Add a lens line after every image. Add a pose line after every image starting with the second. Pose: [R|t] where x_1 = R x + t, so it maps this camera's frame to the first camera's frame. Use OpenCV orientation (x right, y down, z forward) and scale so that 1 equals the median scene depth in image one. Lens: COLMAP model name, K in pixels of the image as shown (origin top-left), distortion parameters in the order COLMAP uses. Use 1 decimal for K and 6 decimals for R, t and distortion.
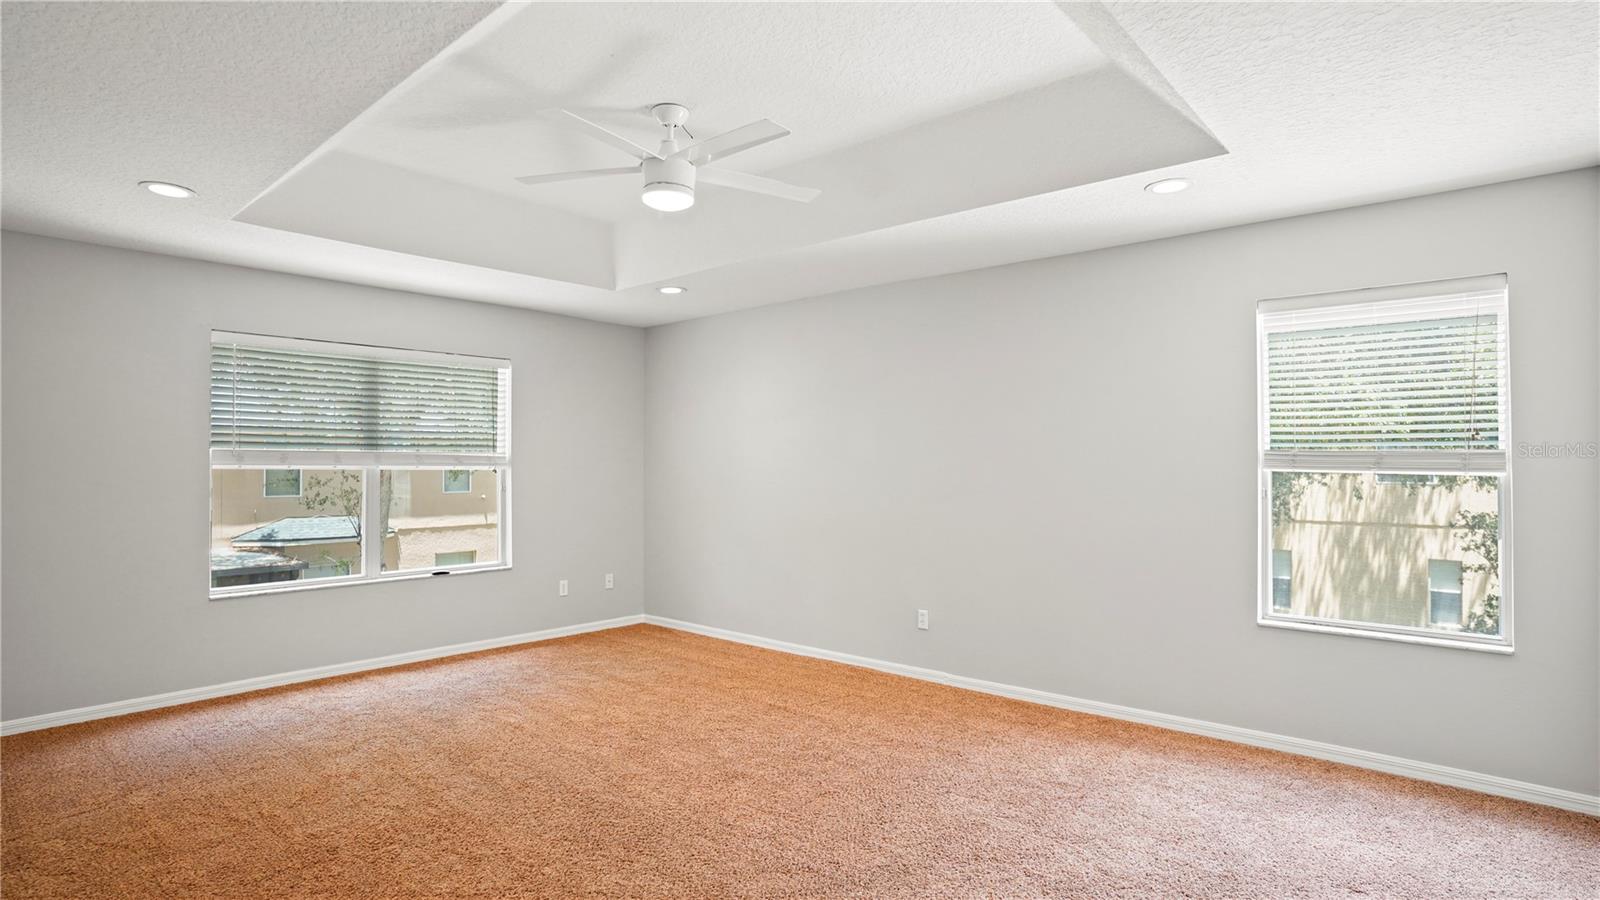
lens RADIAL K [[795.6, 0, 812.5], [0, 795.6, 441.8], [0, 0, 1]] dist [-0.074249, 0.033449]
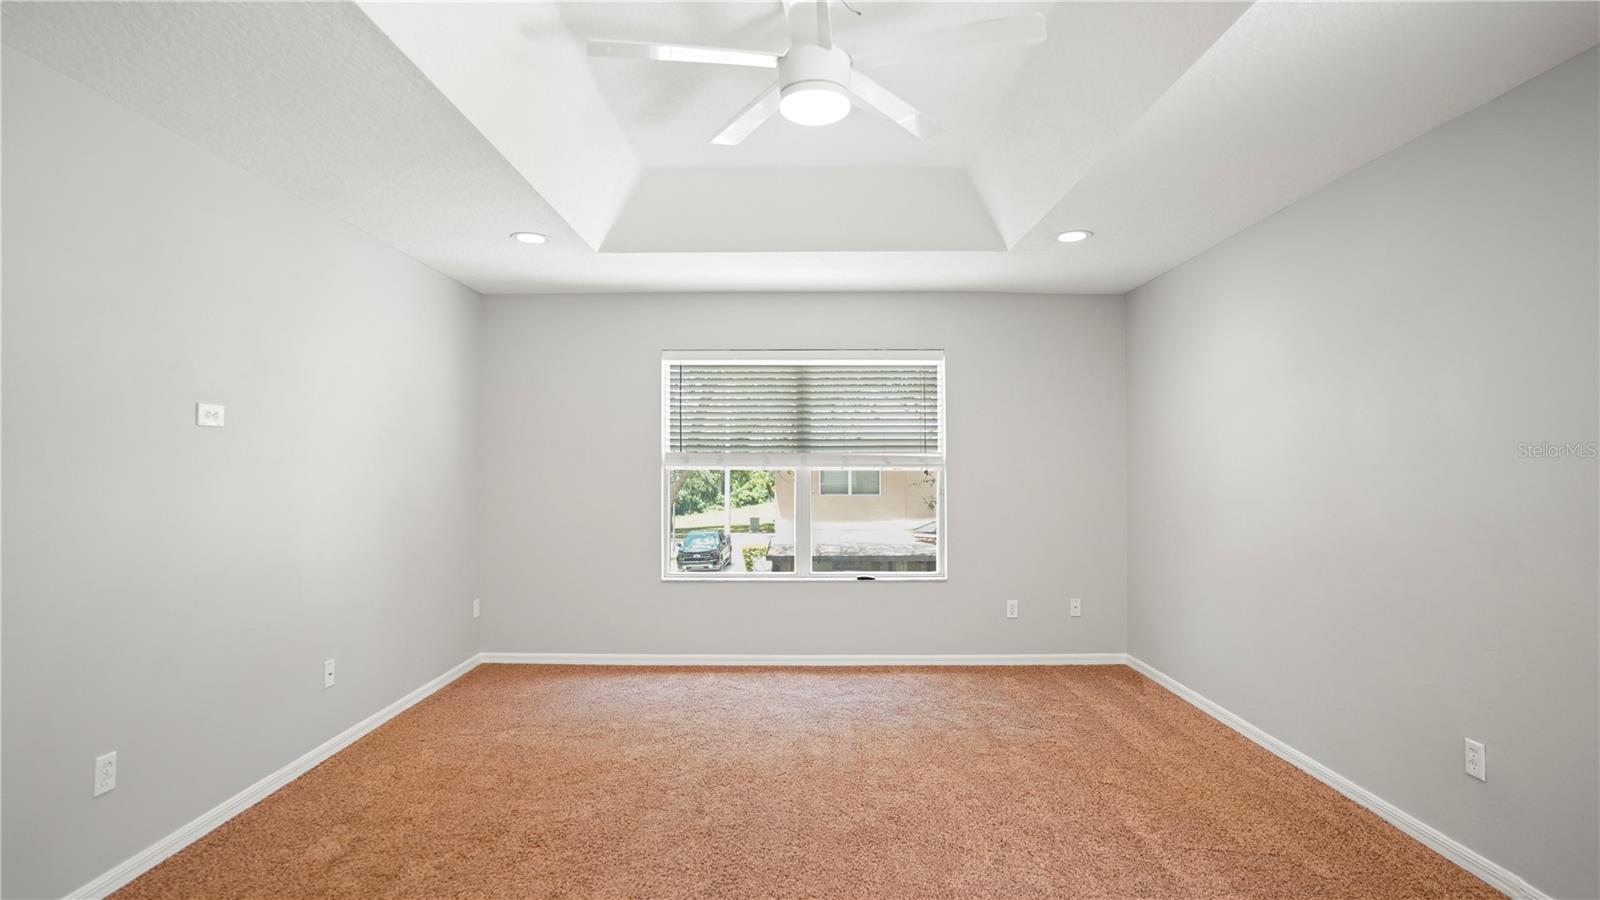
lens RADIAL K [[795.6, 0, 789.5], [0, 795.6, 447.1], [0, 0, 1]] dist [-0.074249, 0.033449]
pose [[0.649534, -0.016881, -0.760145, 0.230739], [0.019226, 0.999798, -0.005775, 0.011046], [0.760090, -0.010863, 0.649727, 0.322513]]
